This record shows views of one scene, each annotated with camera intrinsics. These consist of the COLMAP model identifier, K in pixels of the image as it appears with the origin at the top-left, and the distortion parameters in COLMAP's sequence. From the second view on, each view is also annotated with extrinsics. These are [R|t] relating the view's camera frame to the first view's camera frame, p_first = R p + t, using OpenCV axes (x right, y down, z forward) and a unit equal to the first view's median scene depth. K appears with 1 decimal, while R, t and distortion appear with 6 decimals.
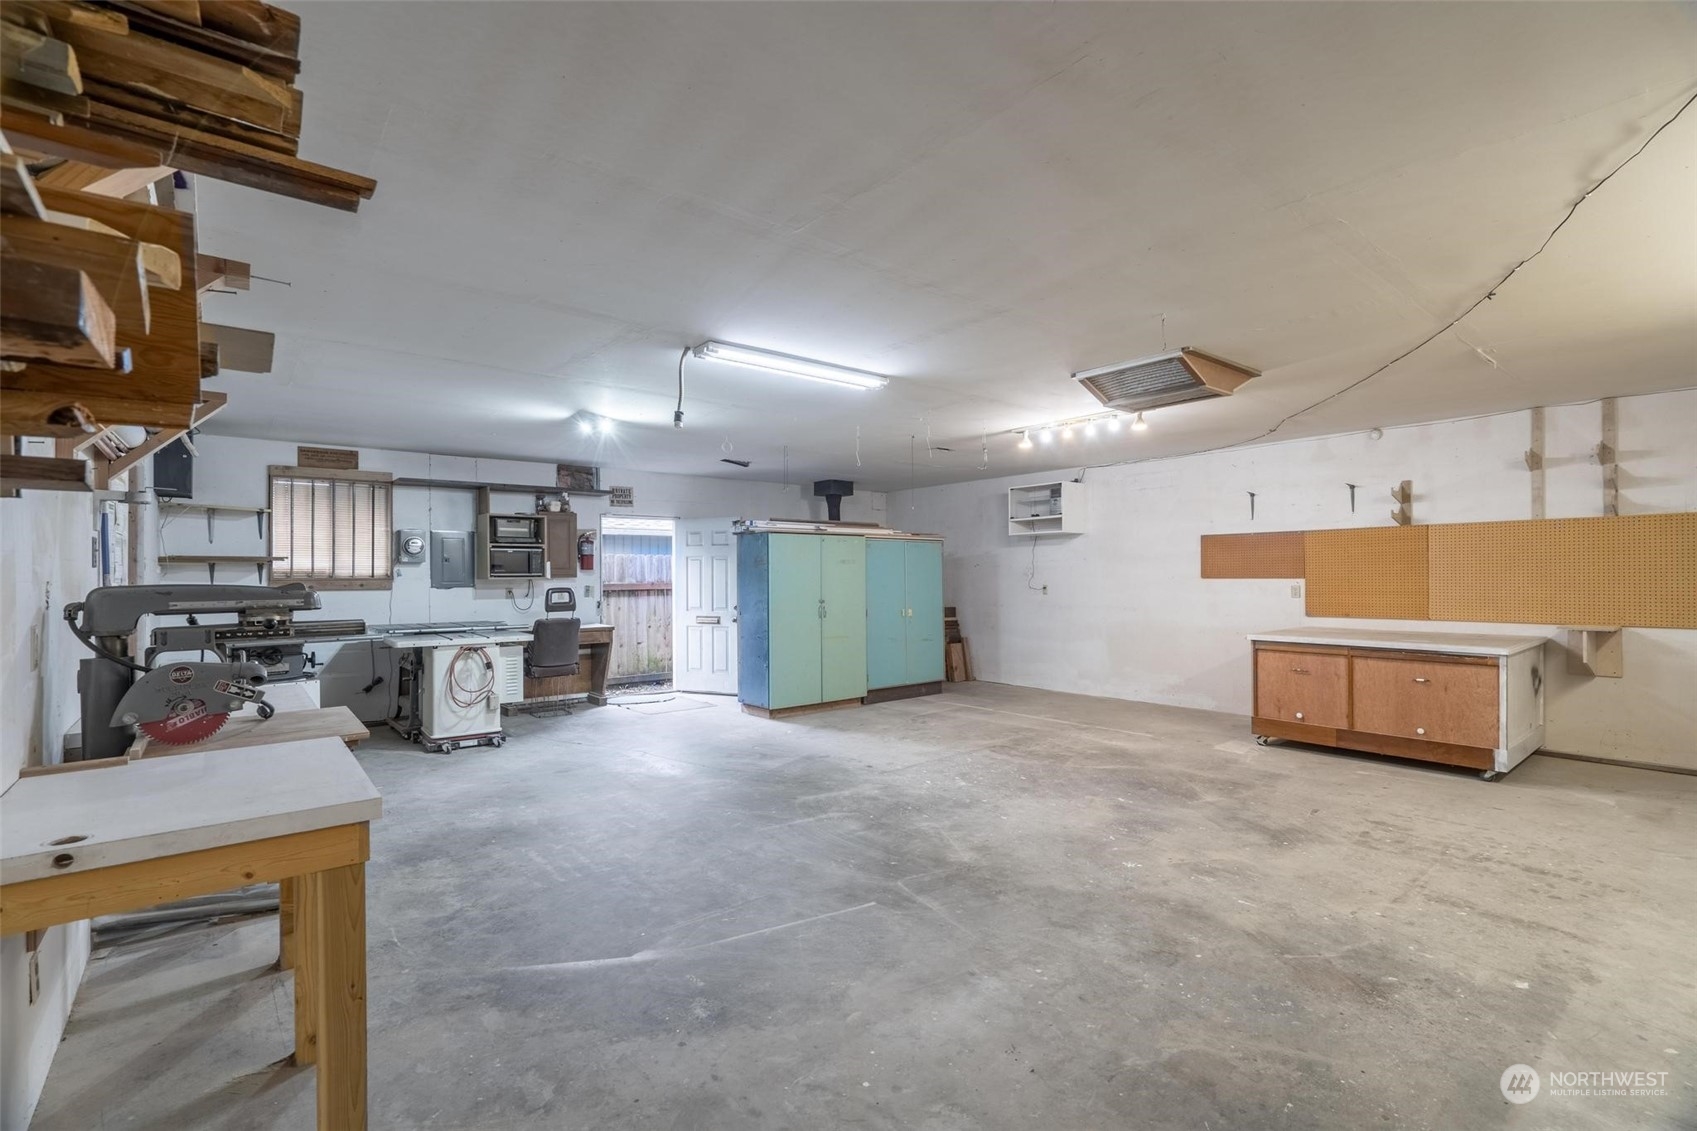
lens RADIAL K [[774.2, 0, 851.6], [0, 774.2, 570.4], [0, 0, 1]] dist [-0.013992, 0.002849]
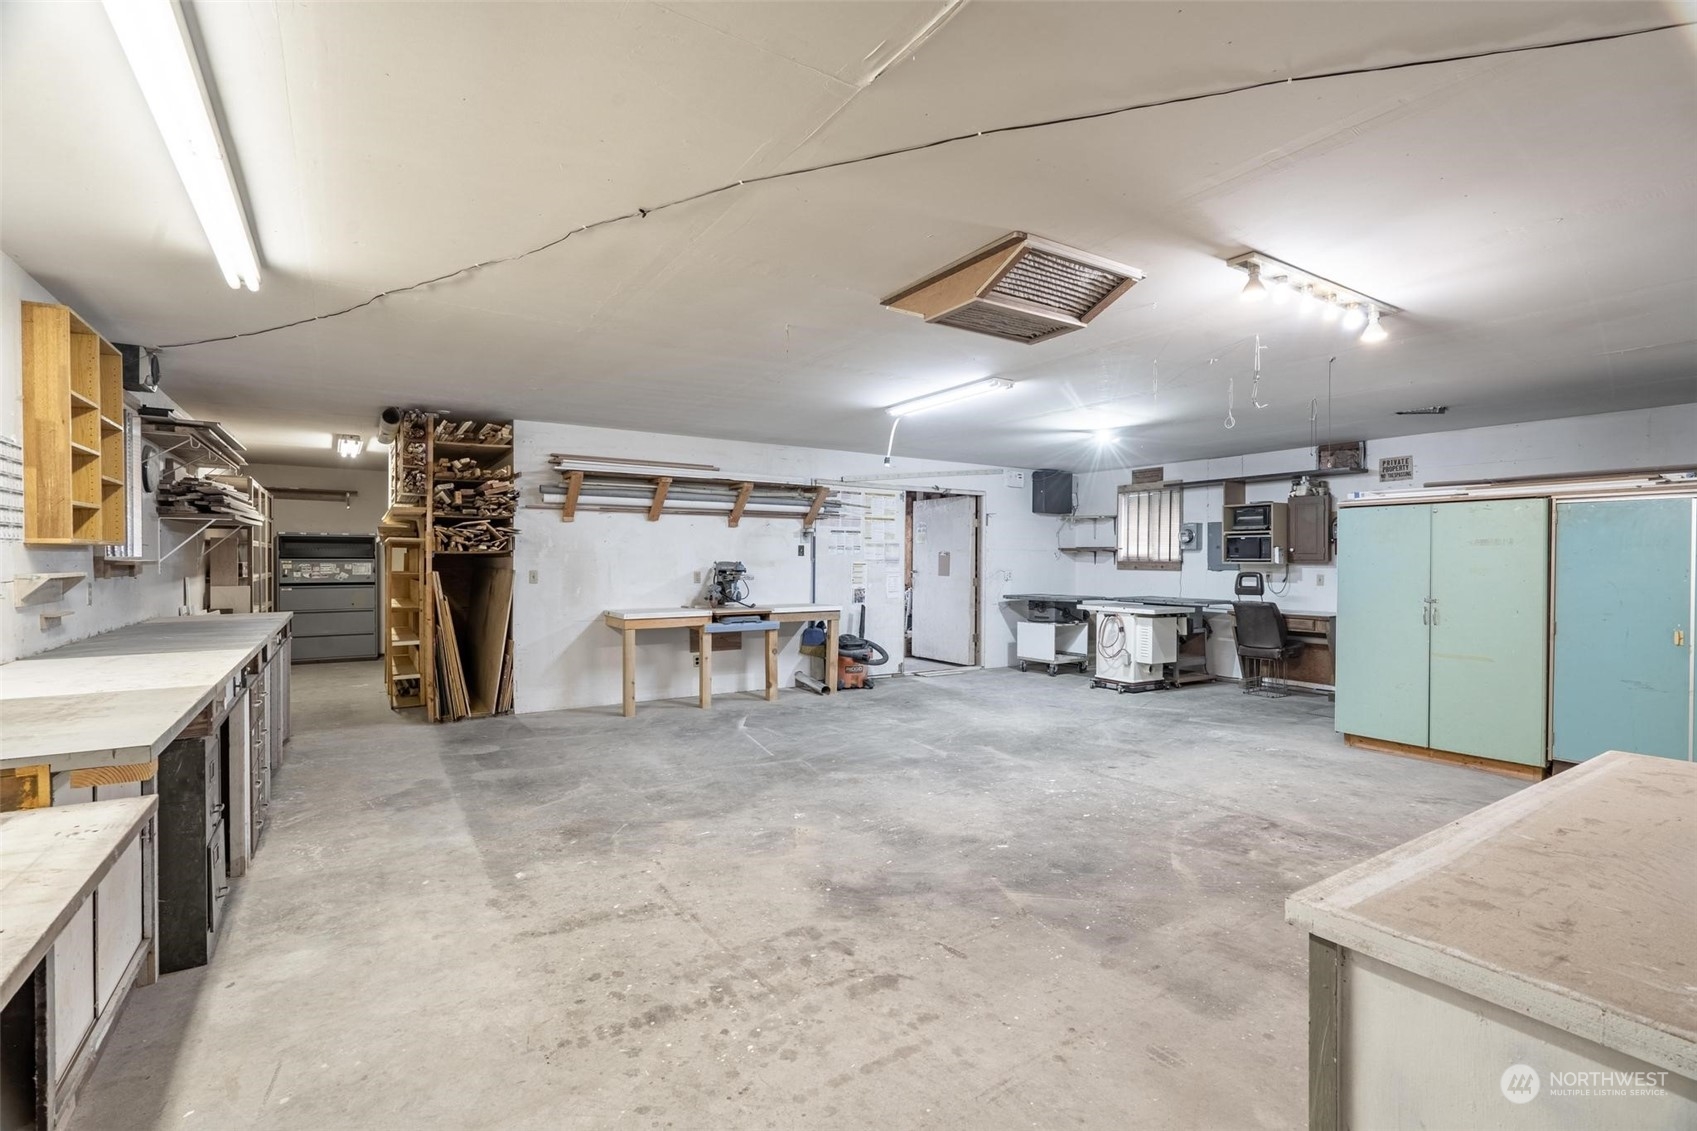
lens RADIAL K [[774.2, 0, 850.9], [0, 774.2, 563.4], [0, 0, 1]] dist [-0.013992, 0.002849]
pose [[-0.115218, 0.010636, -0.993283, 1.324047], [0.003199, 0.999941, 0.010337, -0.003972], [0.993335, -0.001986, -0.115245, 1.073357]]
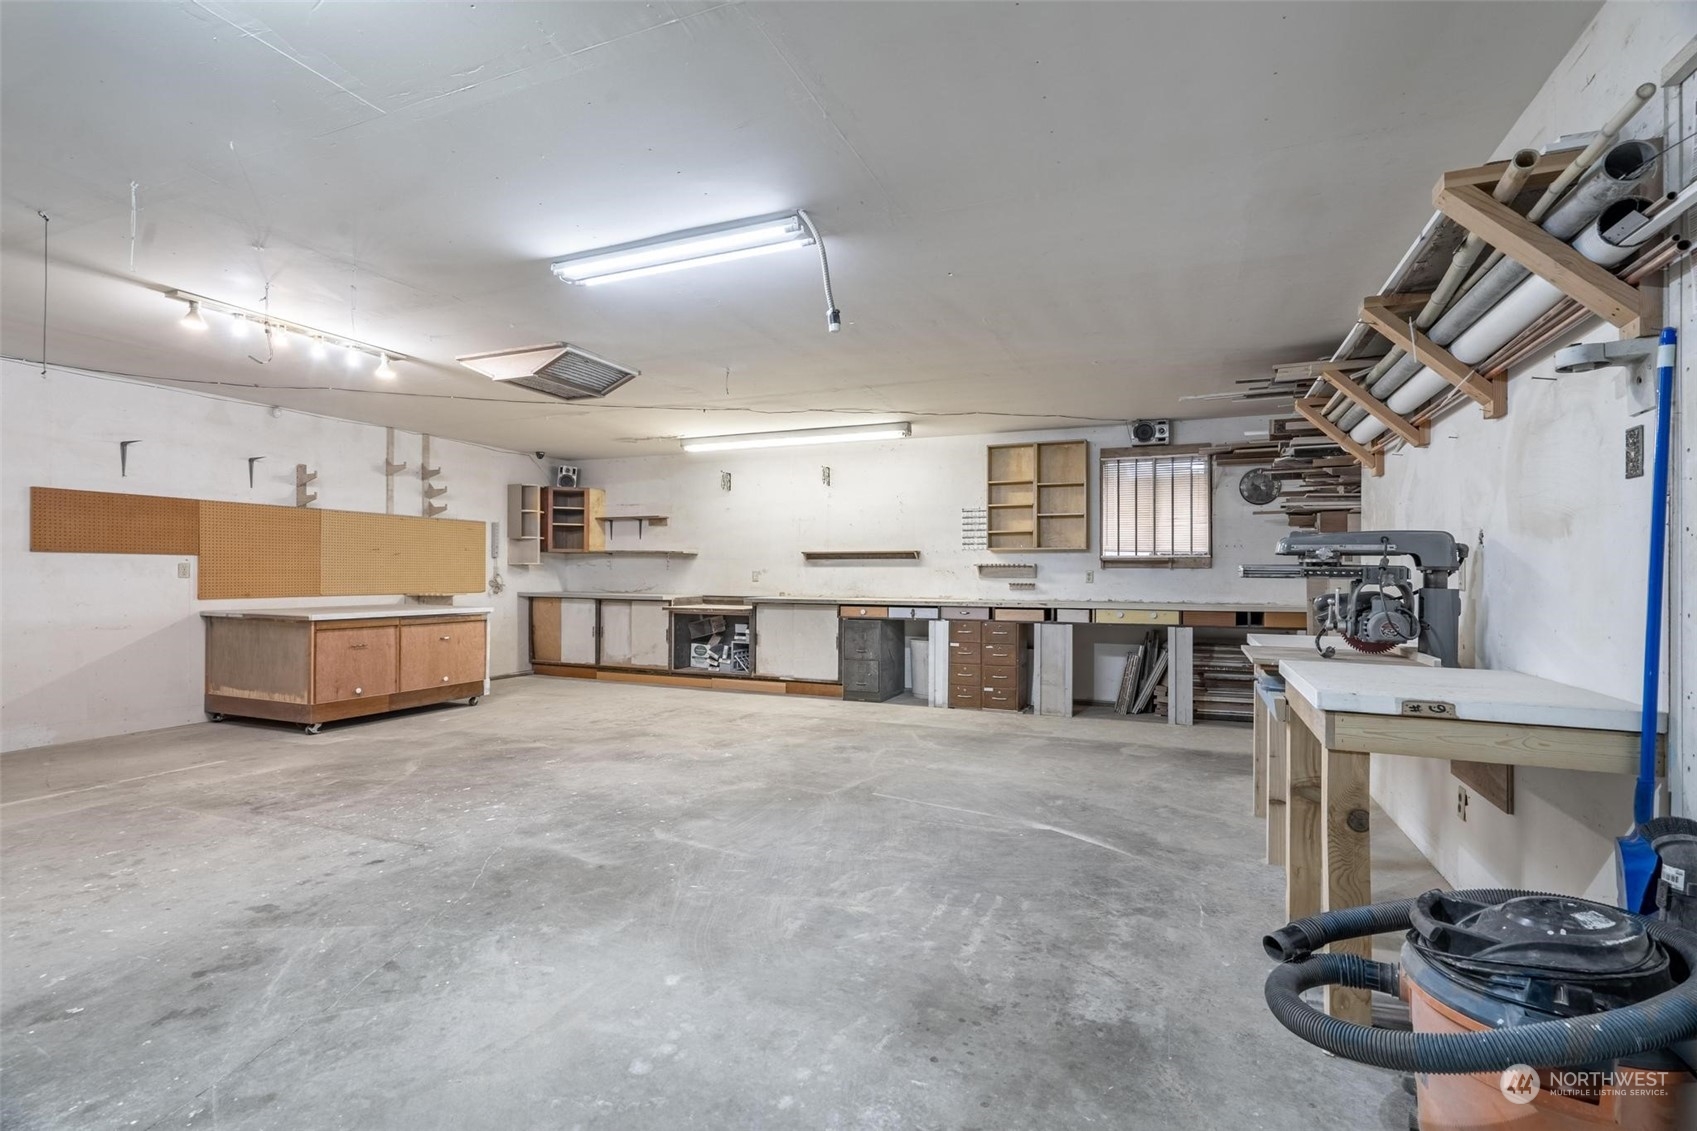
lens RADIAL K [[774.2, 0, 851.4], [0, 774.2, 573.4], [0, 0, 1]] dist [-0.013992, 0.002849]
pose [[-0.463098, 0.006164, 0.886286, -0.871474], [-0.007397, 0.999914, -0.010820, 0.059397], [-0.886276, -0.011566, -0.463012, 1.288905]]
